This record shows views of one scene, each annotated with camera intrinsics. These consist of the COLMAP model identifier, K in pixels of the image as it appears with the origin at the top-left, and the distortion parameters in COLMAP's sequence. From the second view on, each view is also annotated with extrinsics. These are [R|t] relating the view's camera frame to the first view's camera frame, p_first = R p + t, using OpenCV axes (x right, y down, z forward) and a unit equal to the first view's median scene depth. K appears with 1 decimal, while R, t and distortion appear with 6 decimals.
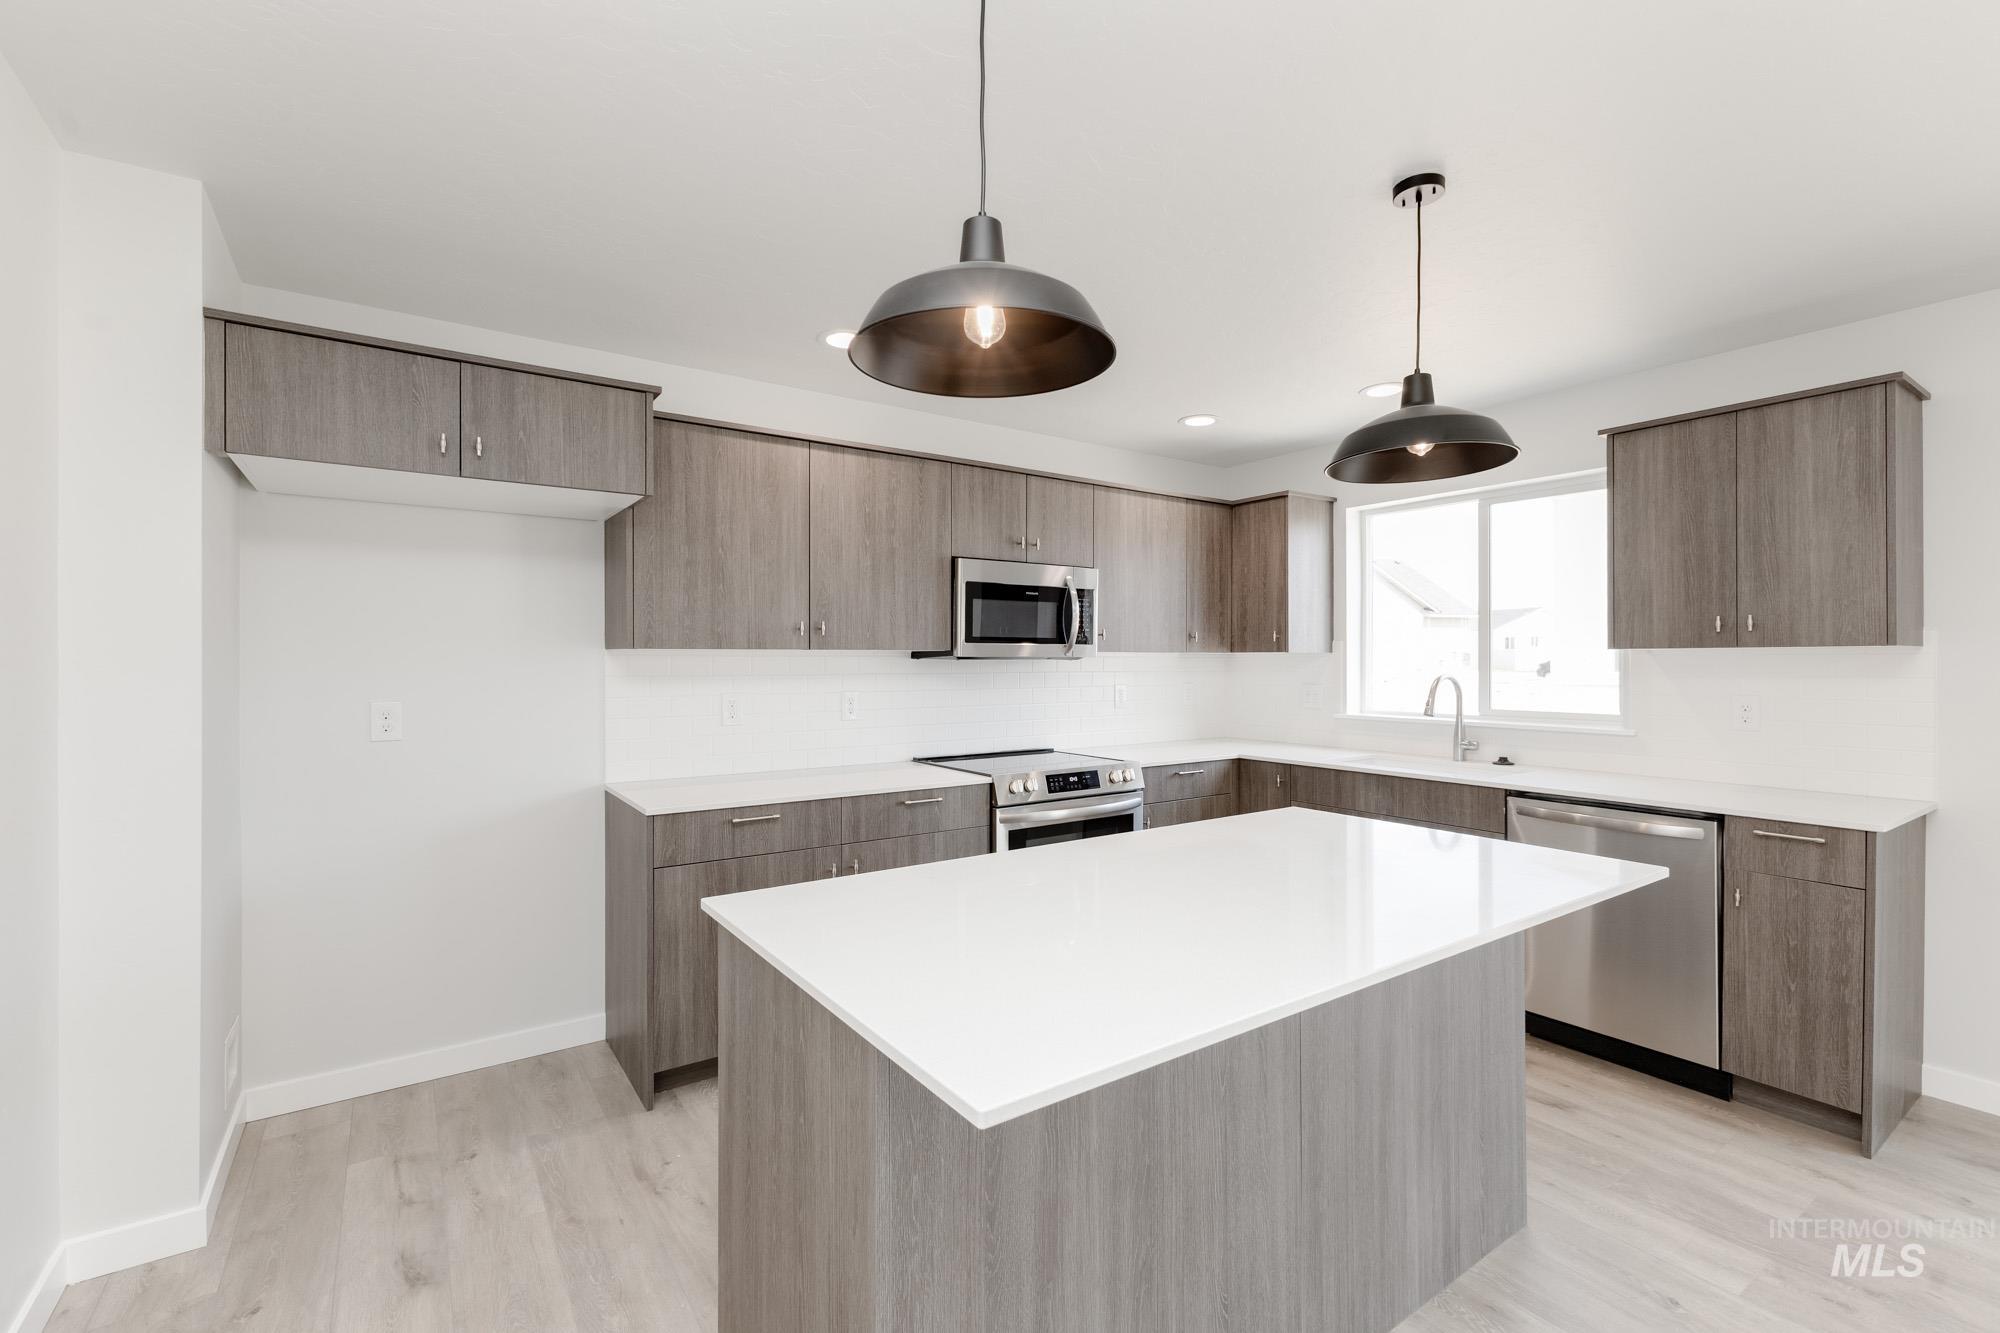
lens RADIAL K [[873.1, 0, 1000.0], [0, 873.1, 666.5], [0, 0, 1]] dist [0.012072, -0.000771]
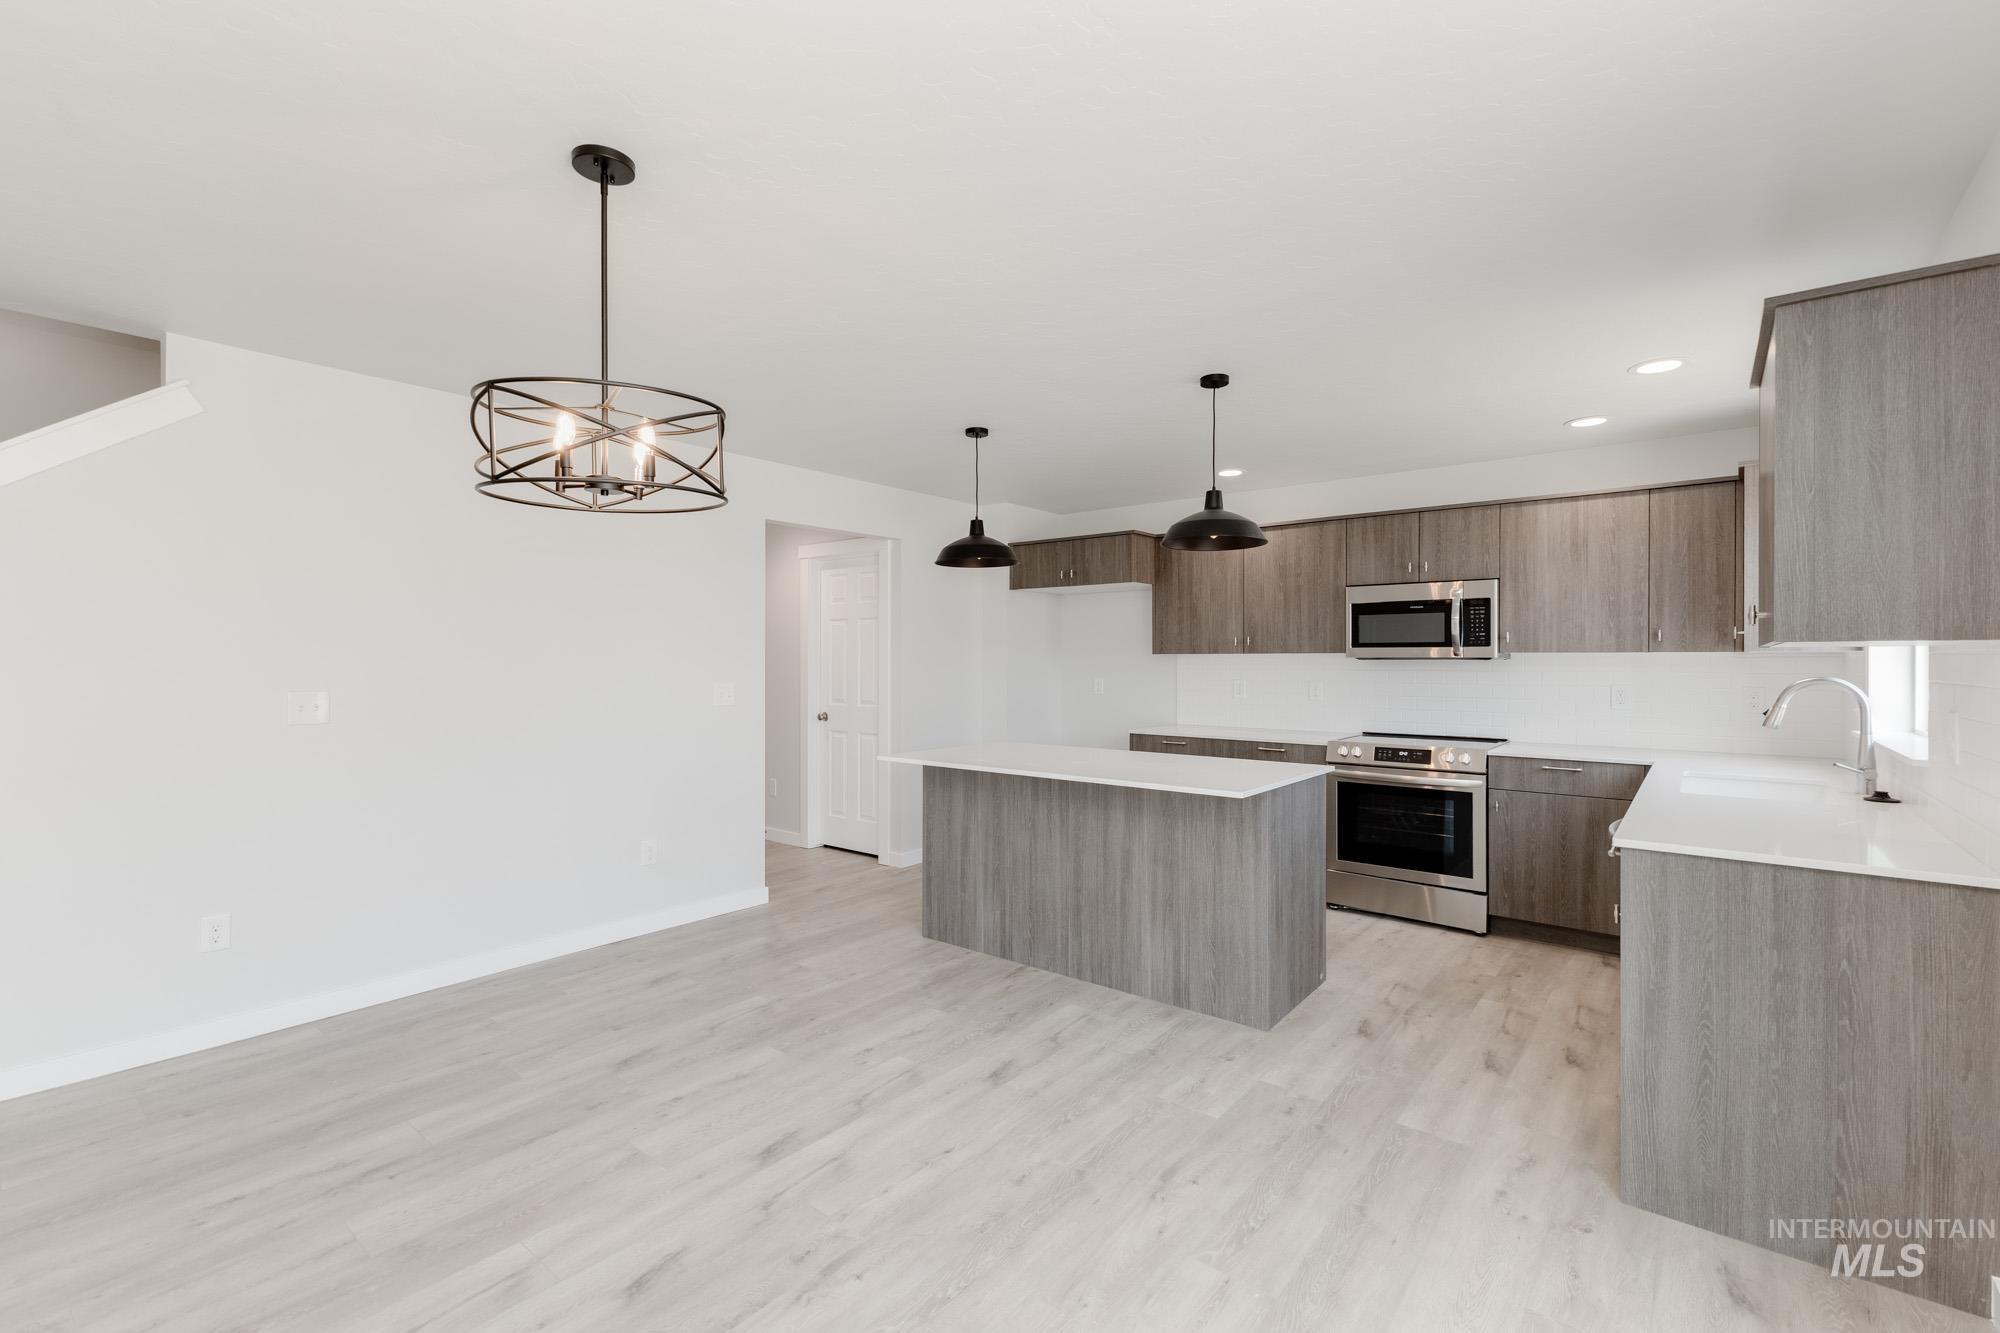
lens RADIAL K [[873.1, 0, 1000.0], [0, 873.1, 666.5], [0, 0, 1]] dist [0.012072, -0.000771]
pose [[0.280788, 0.007134, -0.959743, 1.180556], [-0.008396, 0.999952, 0.004977, 0.000281], [0.959733, 0.006660, 0.280834, 0.080289]]
